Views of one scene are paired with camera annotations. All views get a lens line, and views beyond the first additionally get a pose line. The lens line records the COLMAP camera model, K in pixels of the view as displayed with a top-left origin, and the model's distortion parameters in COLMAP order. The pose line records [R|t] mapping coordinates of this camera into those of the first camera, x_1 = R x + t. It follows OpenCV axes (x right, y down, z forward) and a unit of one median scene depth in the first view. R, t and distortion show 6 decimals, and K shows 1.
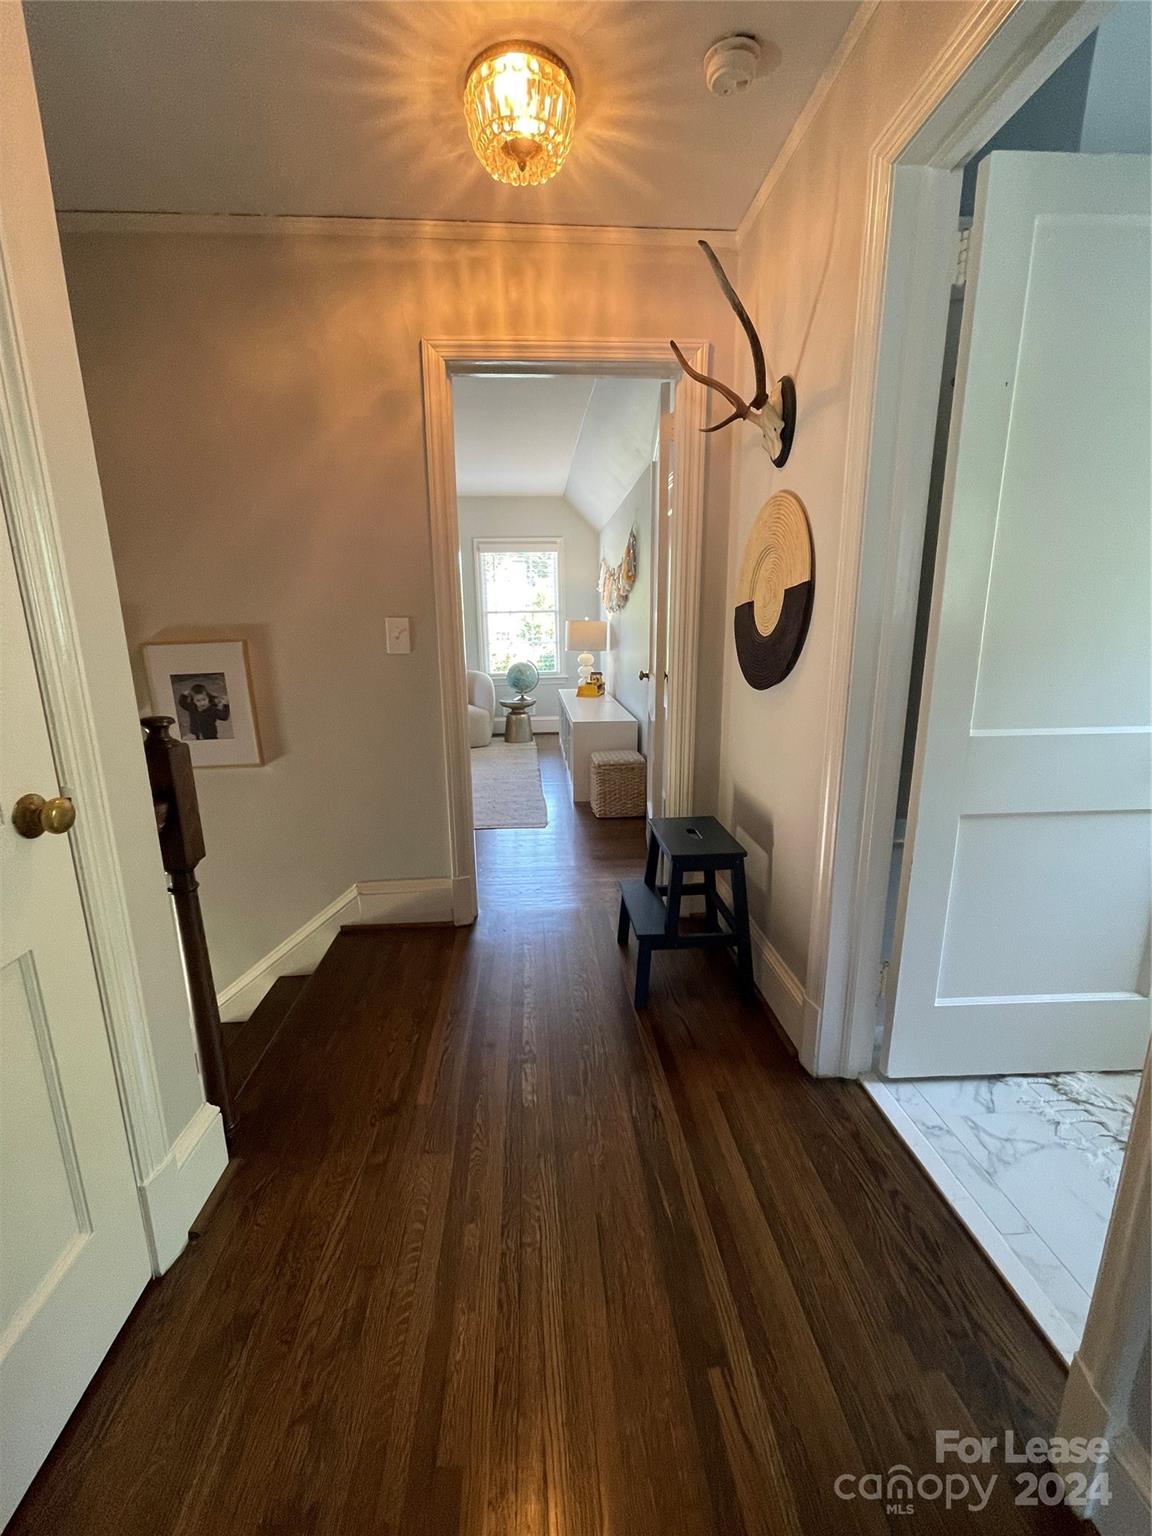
lens RADIAL K [[616.8, 0, 572.9], [0, 616.8, 767.1], [0, 0, 1]] dist [0.001549, -0.002231]
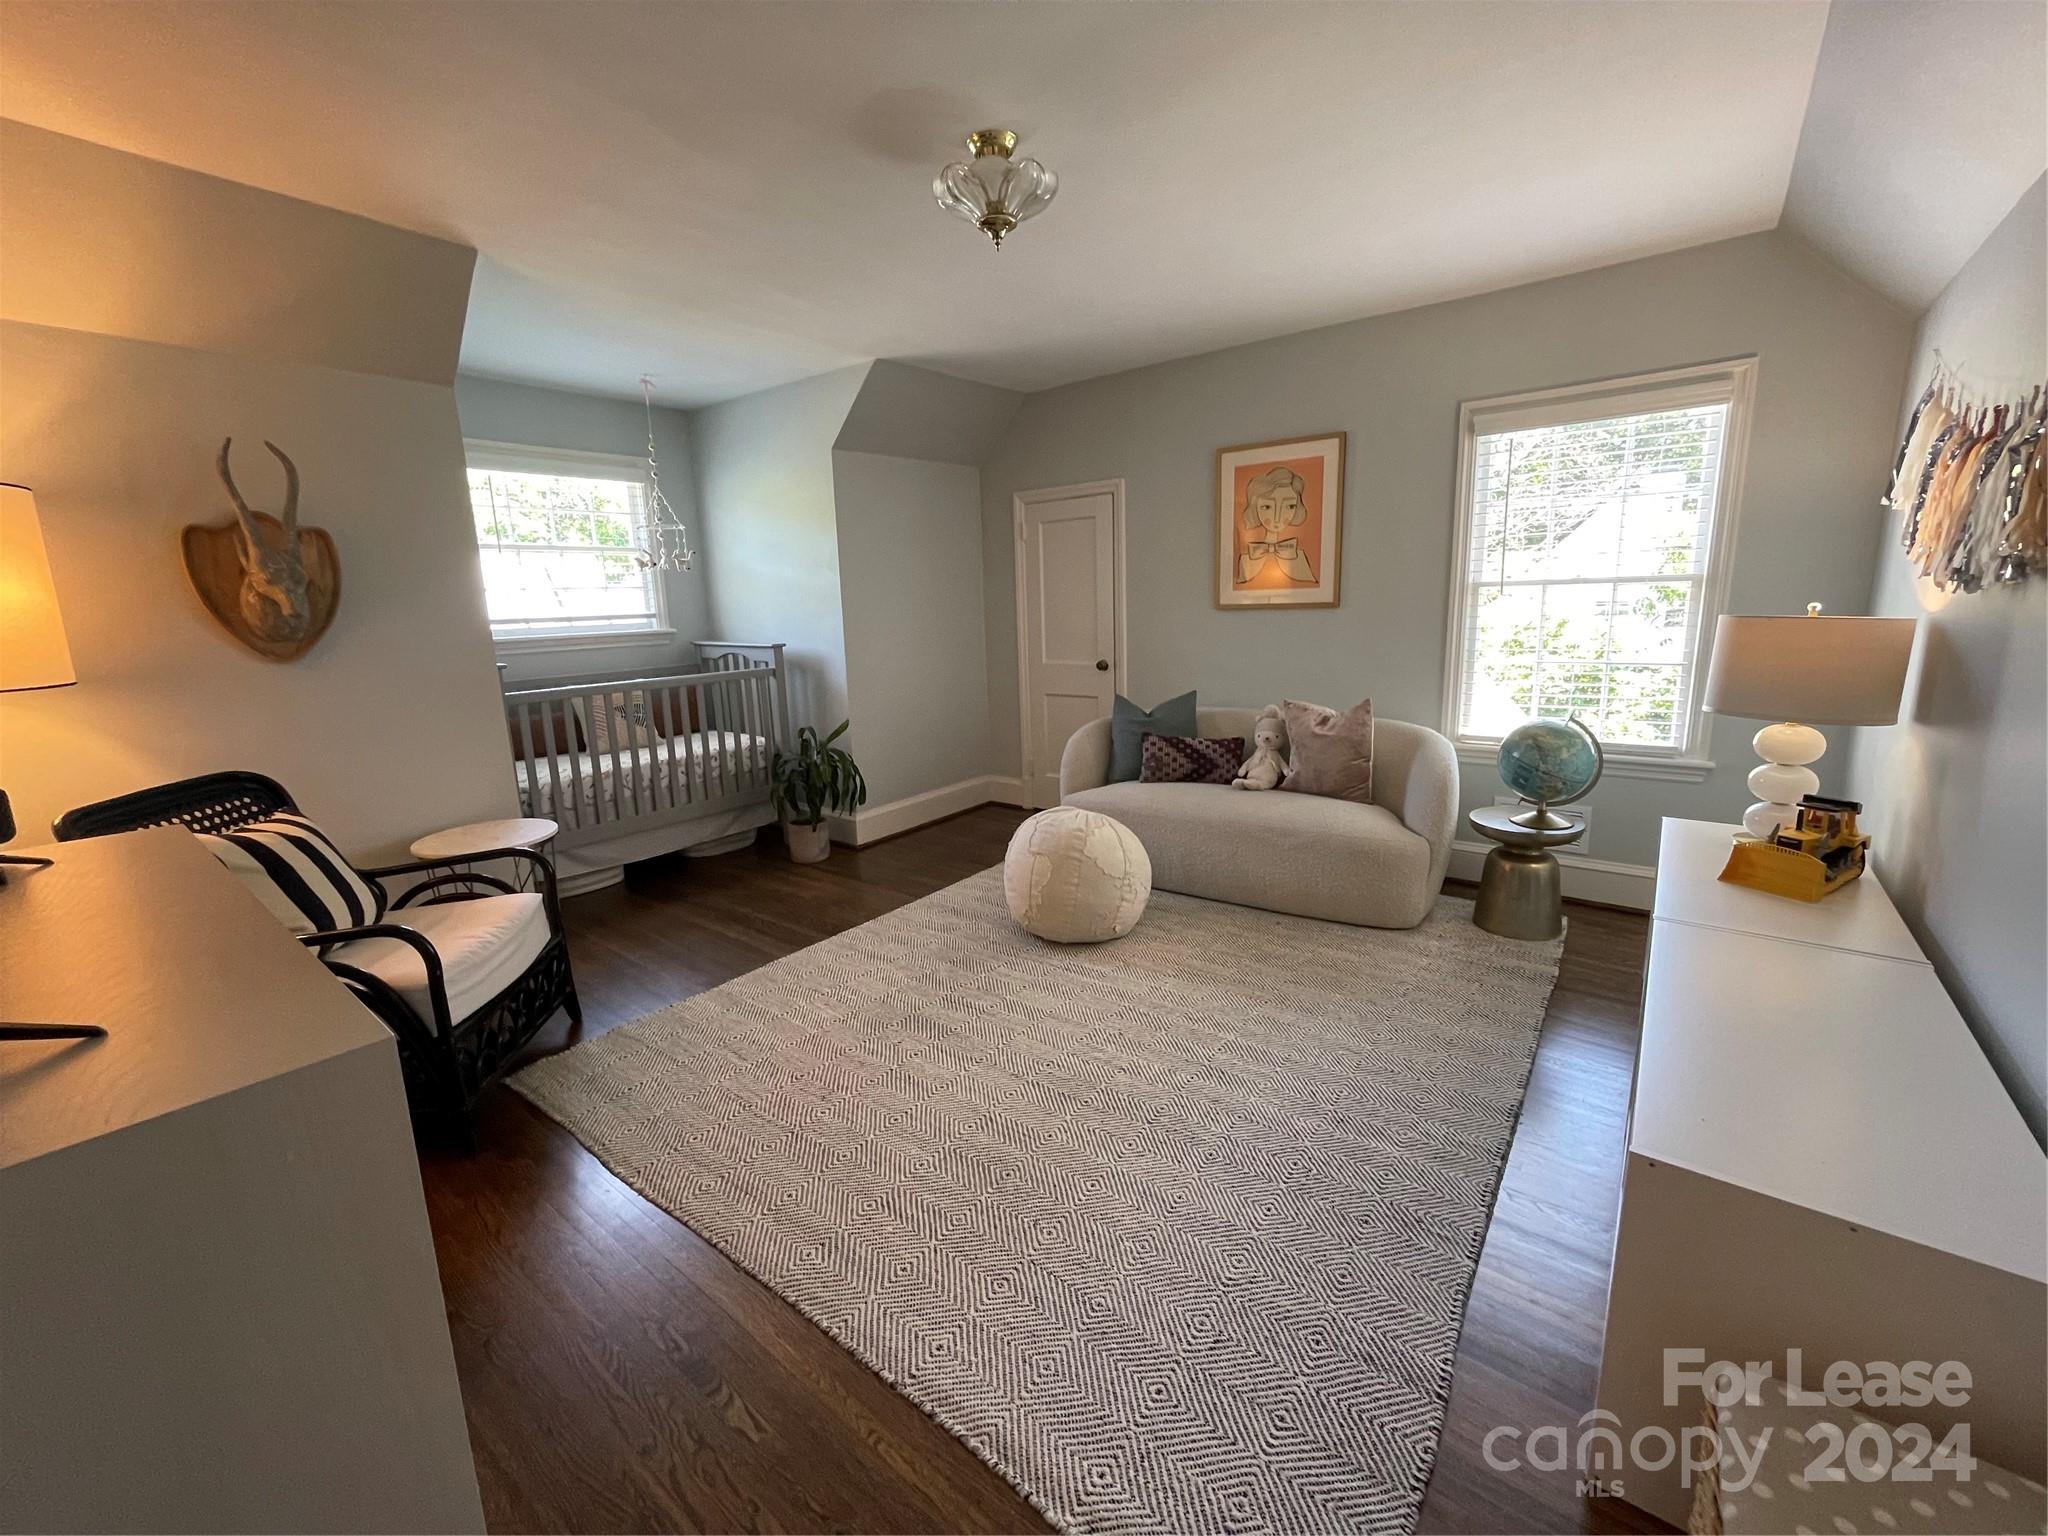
lens RADIAL K [[822.4, 0, 1029.1], [0, 822.4, 762.4], [0, 0, 1]] dist [0.001549, -0.002231]
pose [[0.739107, 0.120199, -0.662776, 0.013881], [-0.130119, 0.990894, 0.034601, -0.130108], [0.660900, 0.060666, 0.748018, 0.458131]]
